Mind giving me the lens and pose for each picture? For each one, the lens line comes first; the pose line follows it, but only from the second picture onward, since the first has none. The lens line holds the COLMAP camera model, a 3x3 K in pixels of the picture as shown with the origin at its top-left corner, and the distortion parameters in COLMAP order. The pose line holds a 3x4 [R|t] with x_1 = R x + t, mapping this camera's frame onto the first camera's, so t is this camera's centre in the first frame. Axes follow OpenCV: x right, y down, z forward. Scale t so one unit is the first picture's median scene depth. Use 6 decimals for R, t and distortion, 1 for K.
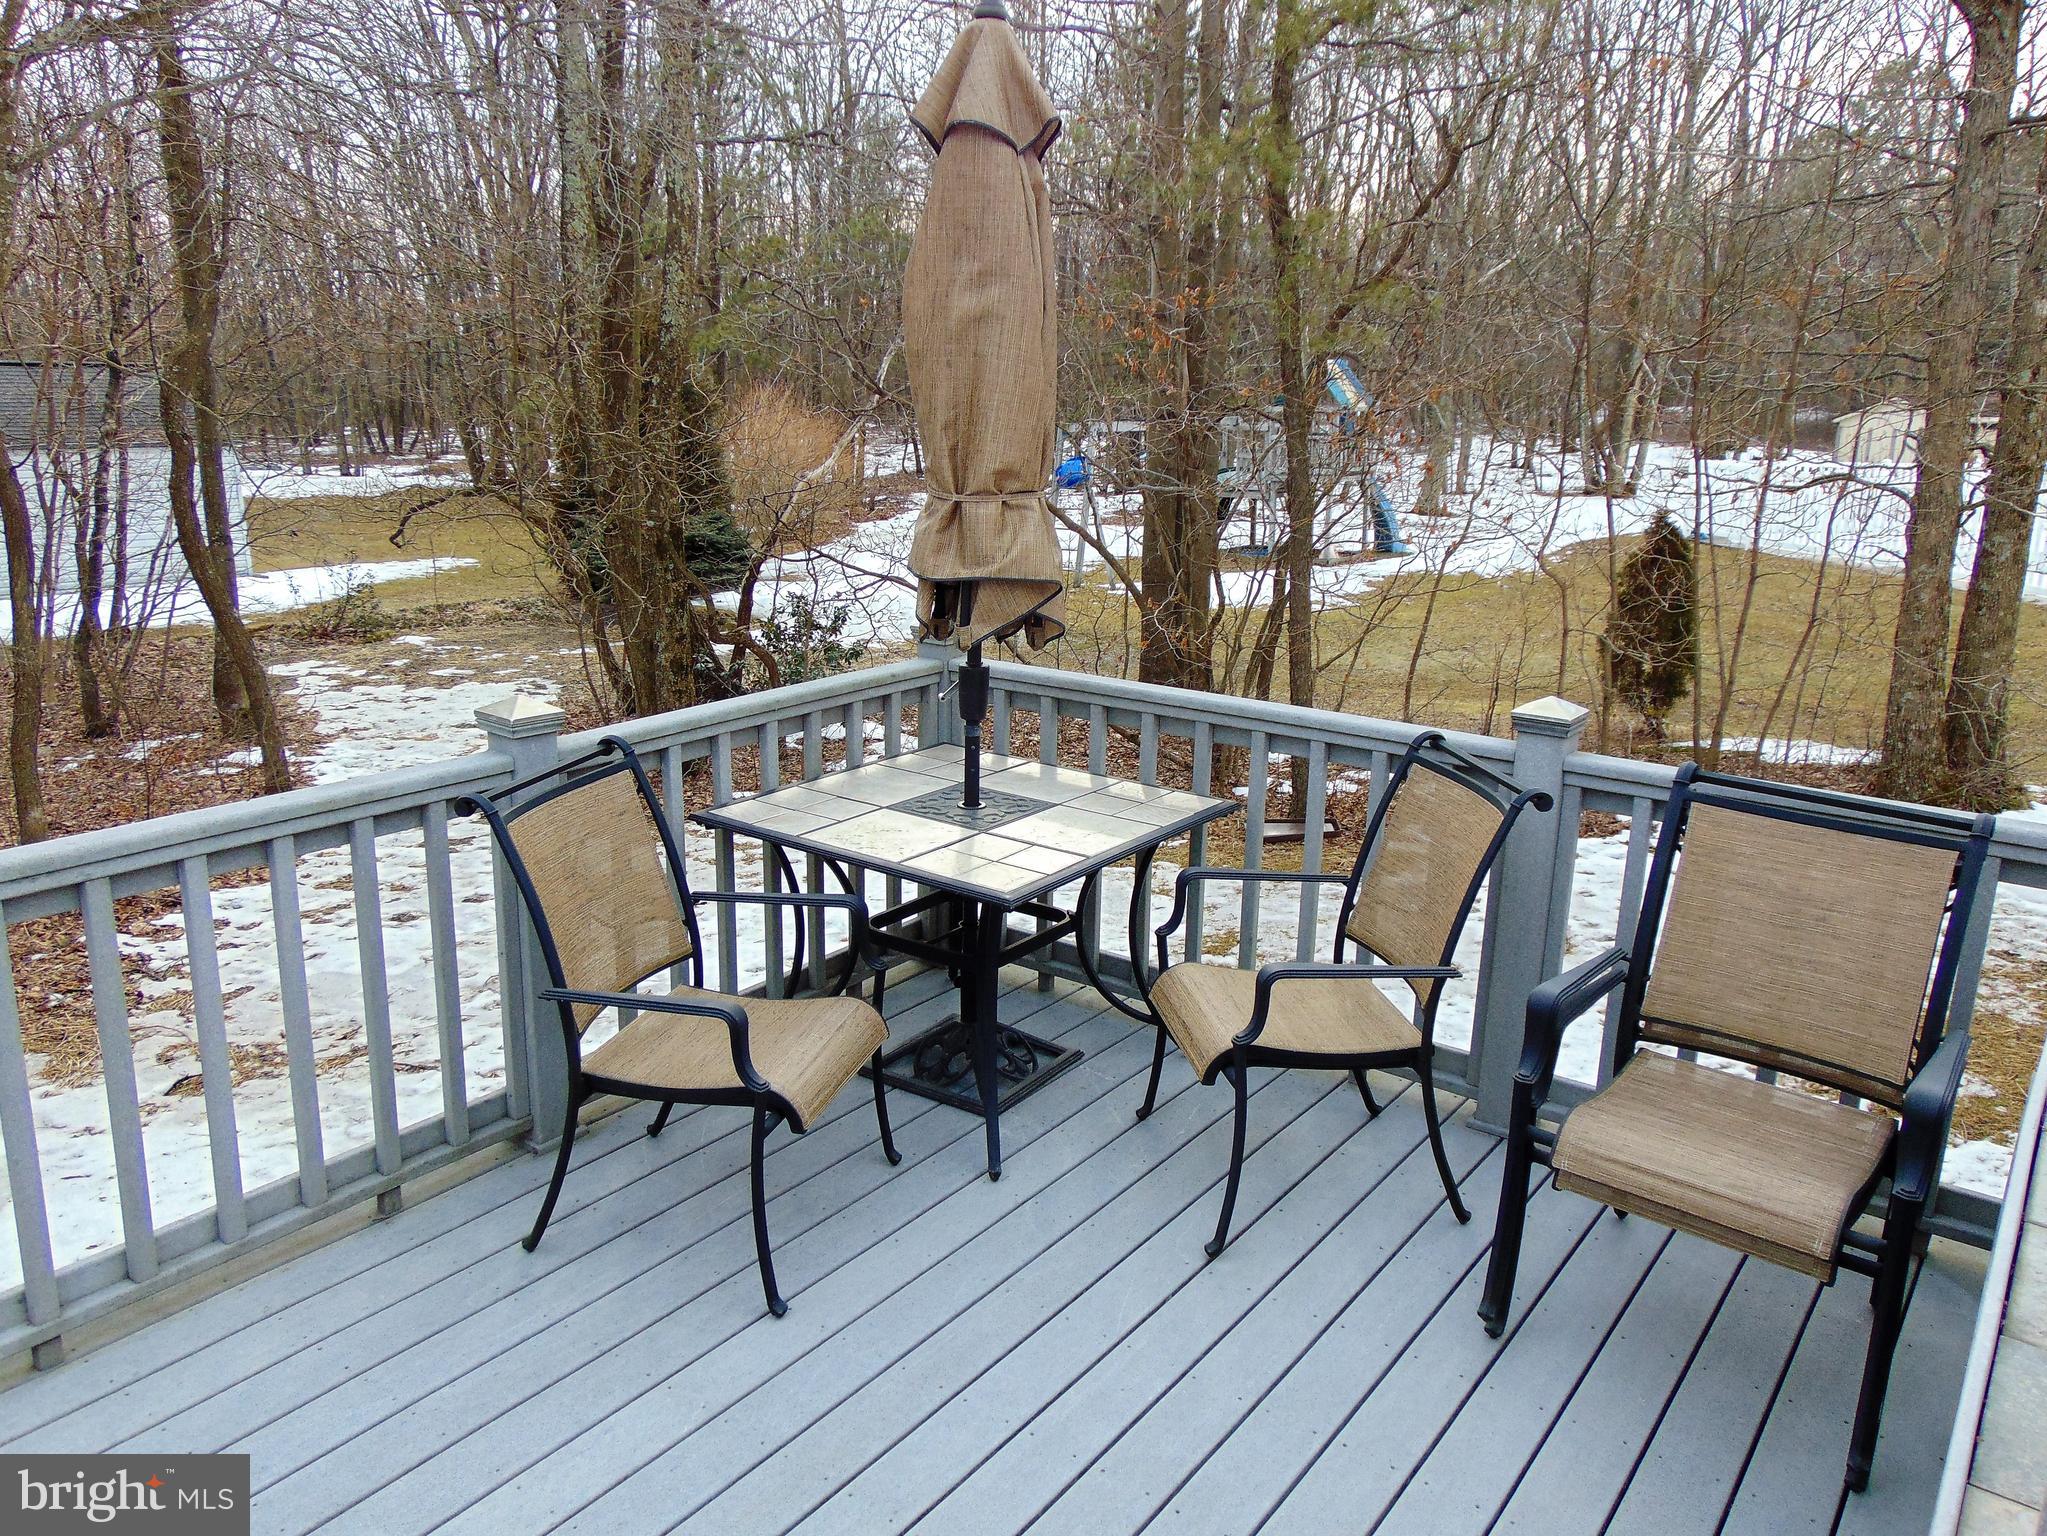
lens RADIAL K [[1494.3, 0, 1009.0], [0, 1494.3, 770.6], [0, 0, 1]] dist [0.004475, 0.008751]
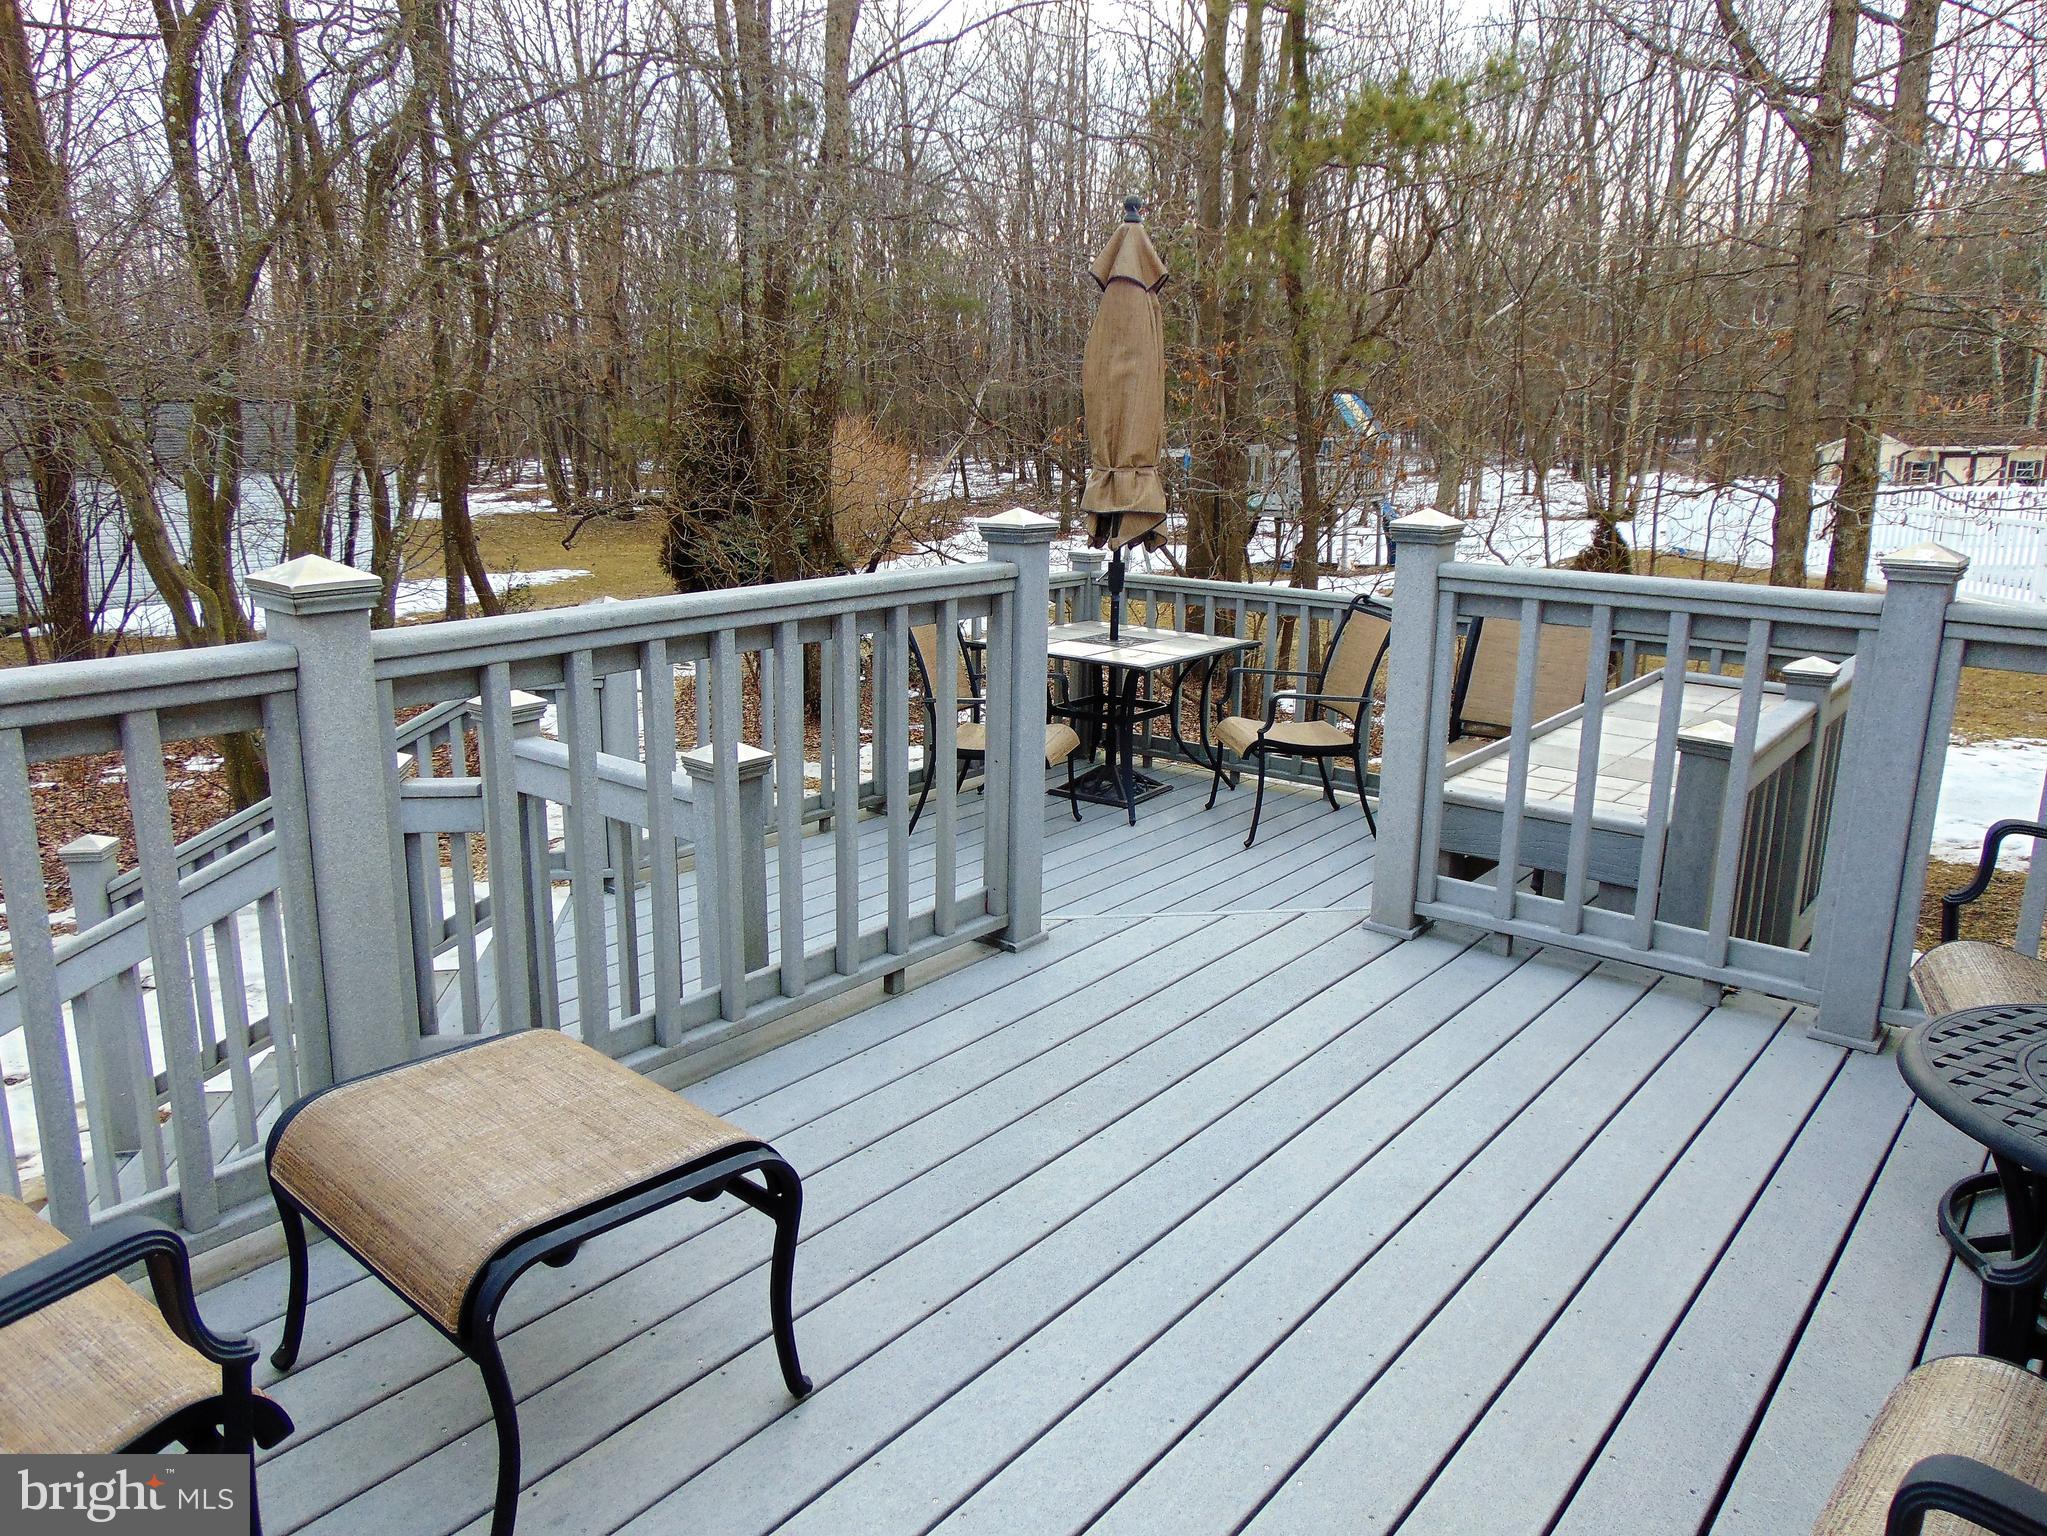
lens RADIAL K [[1537.5, 0, 1023.5], [0, 1537.5, 768.0], [0, 0, 1]] dist [0.003547, -0.000105]
pose [[0.999987, 0.000590, -0.005100, -0.049814], [-0.000739, 0.999569, -0.029334, 0.092485], [0.005081, 0.029337, 0.999557, -0.342713]]
